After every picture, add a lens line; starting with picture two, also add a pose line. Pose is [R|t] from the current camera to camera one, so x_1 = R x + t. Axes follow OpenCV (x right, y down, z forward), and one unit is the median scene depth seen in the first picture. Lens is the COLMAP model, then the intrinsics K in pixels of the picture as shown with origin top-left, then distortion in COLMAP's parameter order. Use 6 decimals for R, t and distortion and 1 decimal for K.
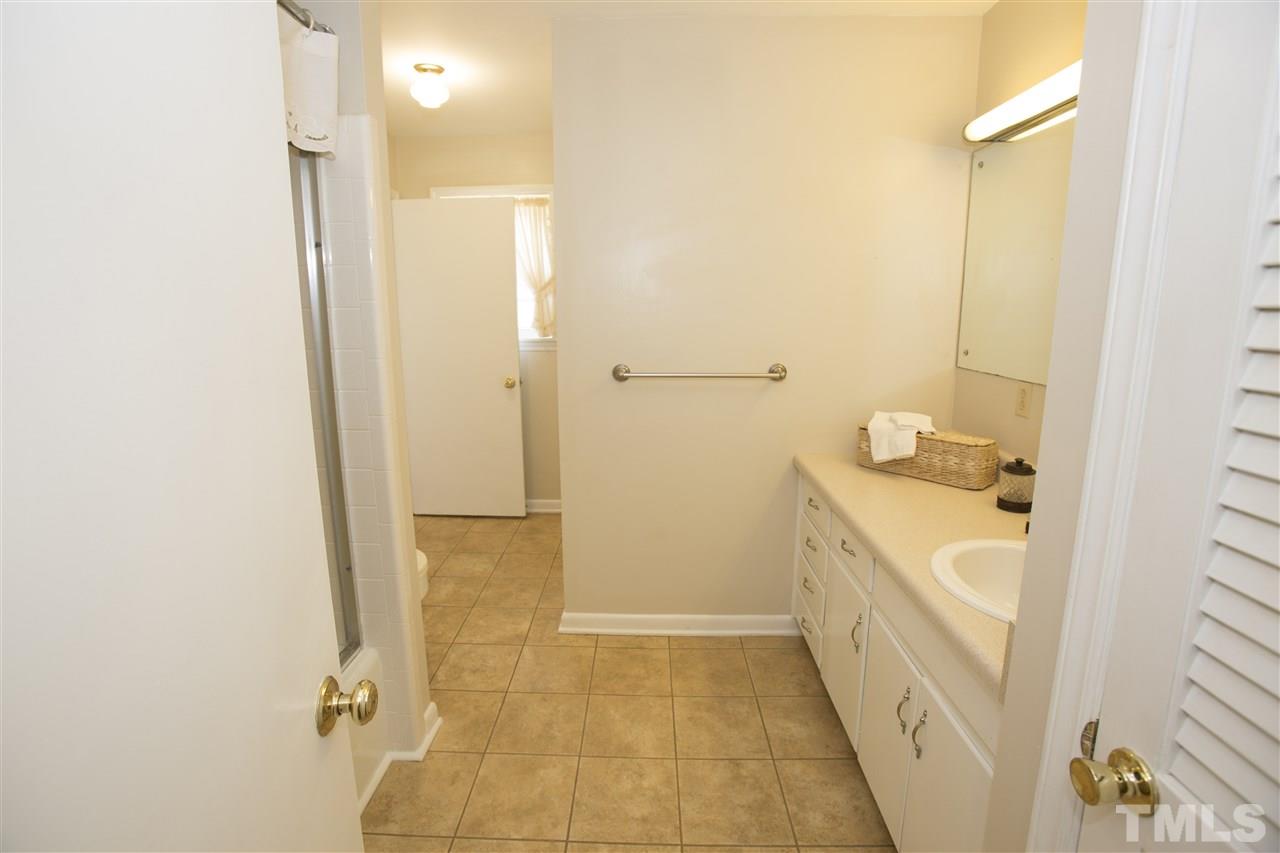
lens RADIAL K [[576.5, 0, 630.3], [0, 576.5, 412.9], [0, 0, 1]] dist [-0.041998, 0.000496]
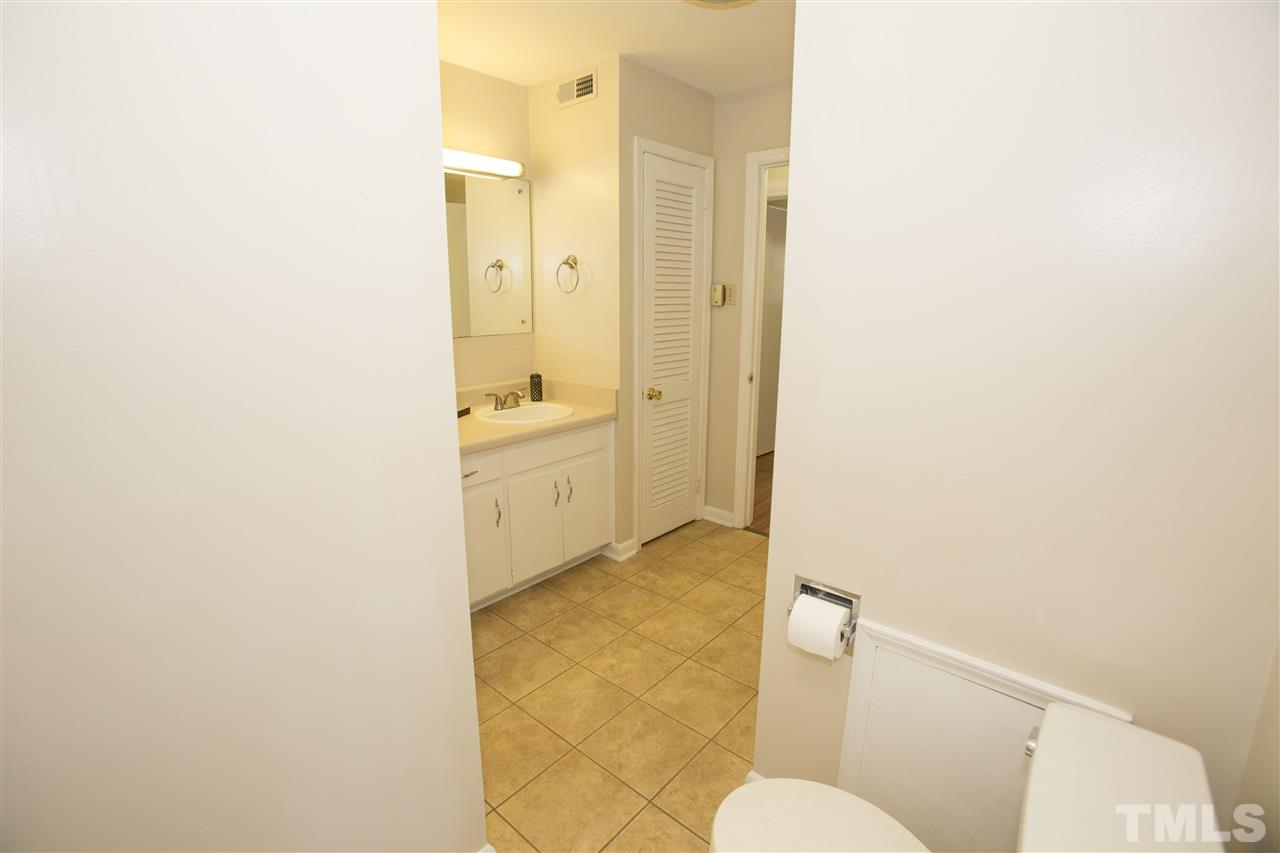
lens RADIAL K [[576.5, 0, 630.3], [0, 576.5, 412.9], [0, 0, 1]] dist [-0.041998, 0.000496]
pose [[-0.767276, -0.129595, 0.628086, -0.691945], [0.116886, 0.934707, 0.335650, -0.284572], [-0.630575, 0.330951, -0.702030, 1.579477]]
